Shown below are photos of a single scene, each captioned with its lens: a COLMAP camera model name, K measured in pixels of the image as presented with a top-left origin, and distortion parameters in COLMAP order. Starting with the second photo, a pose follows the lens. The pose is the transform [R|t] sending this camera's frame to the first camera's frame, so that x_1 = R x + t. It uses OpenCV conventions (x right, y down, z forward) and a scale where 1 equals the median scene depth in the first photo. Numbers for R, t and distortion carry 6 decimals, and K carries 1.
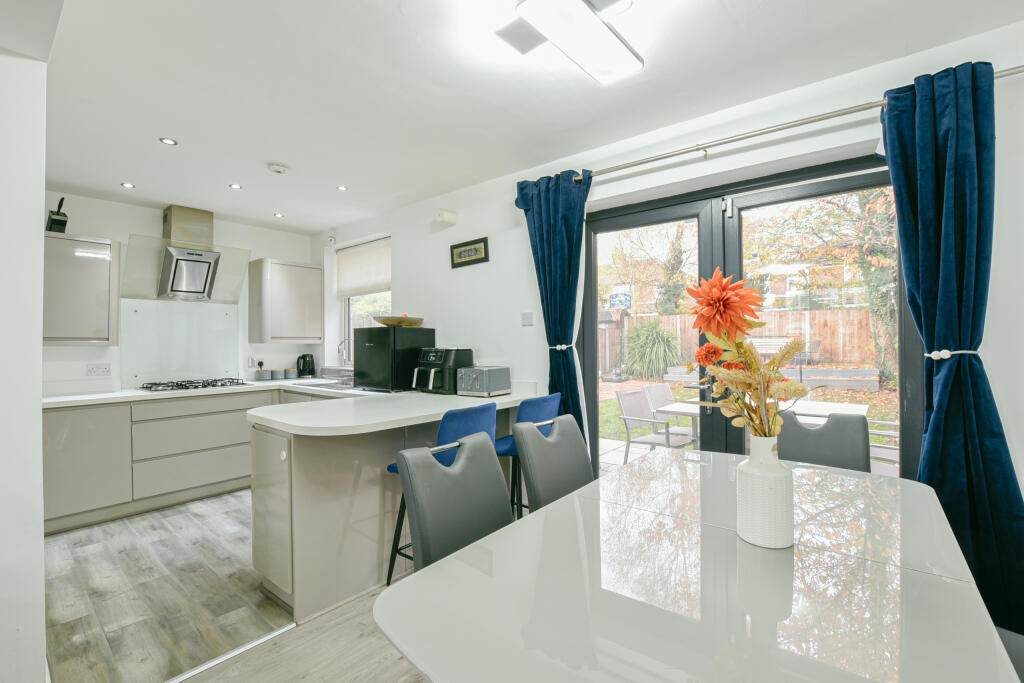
lens RADIAL K [[454.0, 0, 508.7], [0, 454.0, 338.5], [0, 0, 1]] dist [-0.038943, 0.007713]
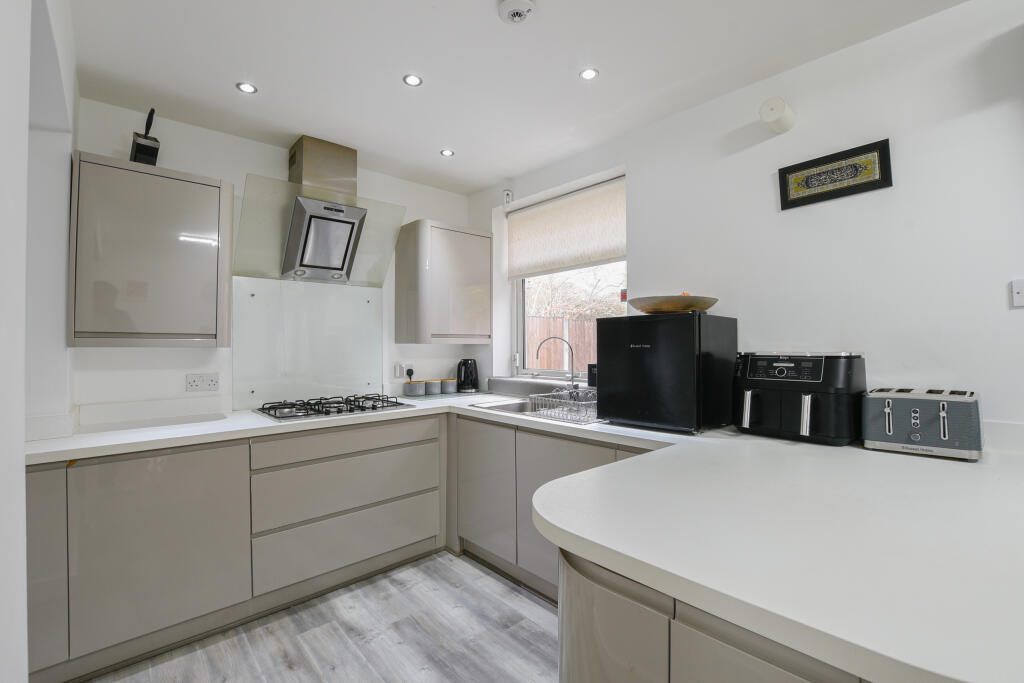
lens RADIAL K [[454.0, 0, 508.7], [0, 454.0, 338.5], [0, 0, 1]] dist [-0.038943, 0.007713]
pose [[0.988570, 0.001103, -0.150757, -0.369310], [-0.001577, 0.999994, -0.003025, 0.005904], [0.150752, 0.003228, 0.988566, 0.401614]]
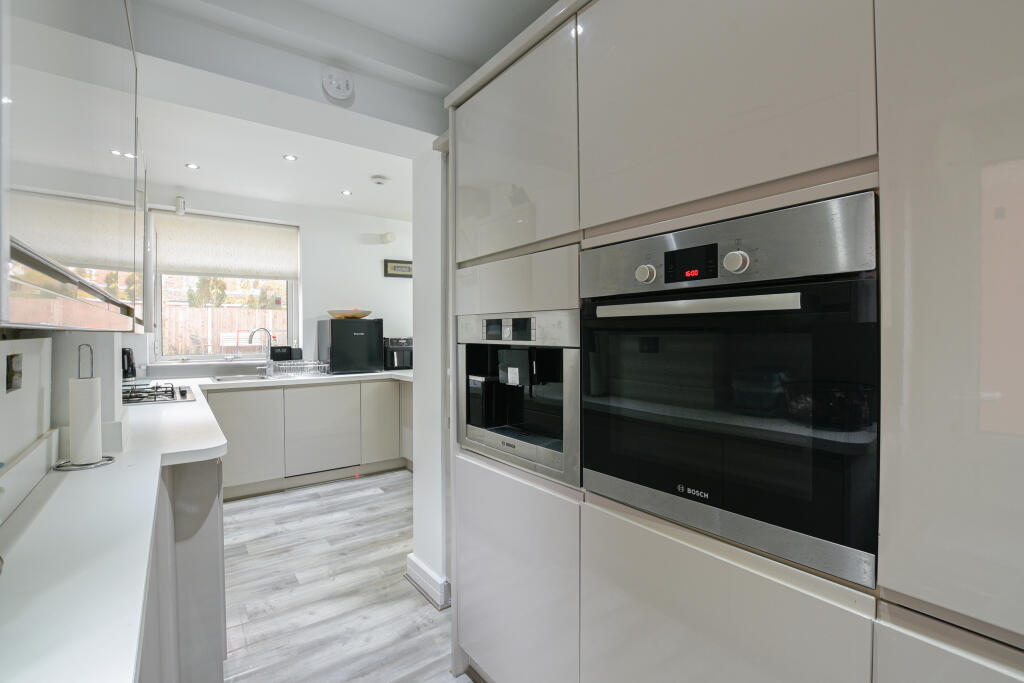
lens RADIAL K [[454.0, 0, 508.7], [0, 454.0, 338.5], [0, 0, 1]] dist [-0.038943, 0.007713]
pose [[0.239653, -0.004084, 0.970850, -1.298217], [-0.008946, 0.999939, 0.006415, 0.013220], [-0.970817, -0.010223, 0.239602, 0.328527]]
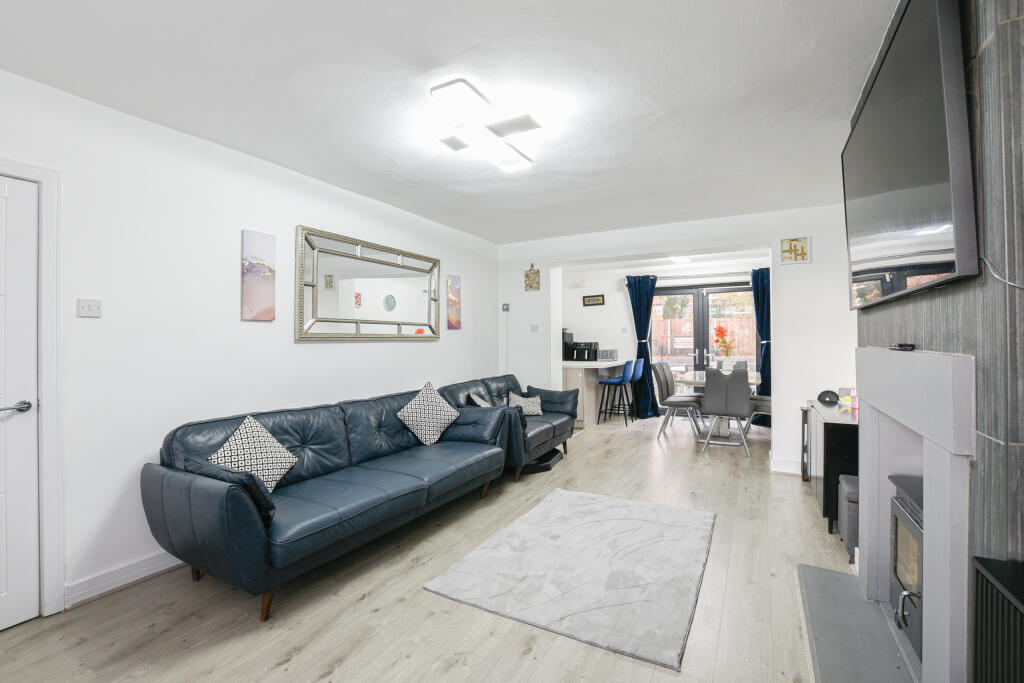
lens RADIAL K [[454.0, 0, 508.7], [0, 454.0, 338.5], [0, 0, 1]] dist [-0.038943, 0.007713]
pose [[0.984854, 0.001124, 0.173382, -0.865246], [-0.001860, 0.999990, 0.004086, -0.003817], [-0.173376, -0.004346, 0.984846, -1.129266]]
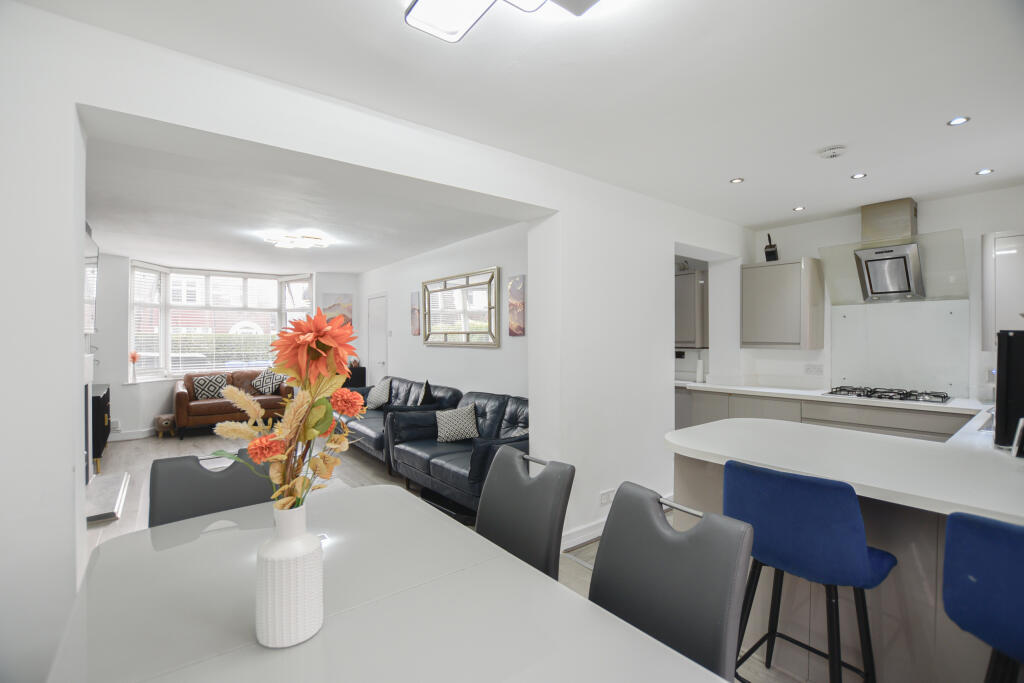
lens RADIAL K [[454.0, 0, 508.7], [0, 454.0, 338.5], [0, 0, 1]] dist [-0.038943, 0.007713]
pose [[-0.224293, 0.007091, -0.974496, 0.387401], [0.011216, 0.999926, 0.004694, -0.025075], [0.974457, -0.009877, -0.224355, 0.478396]]
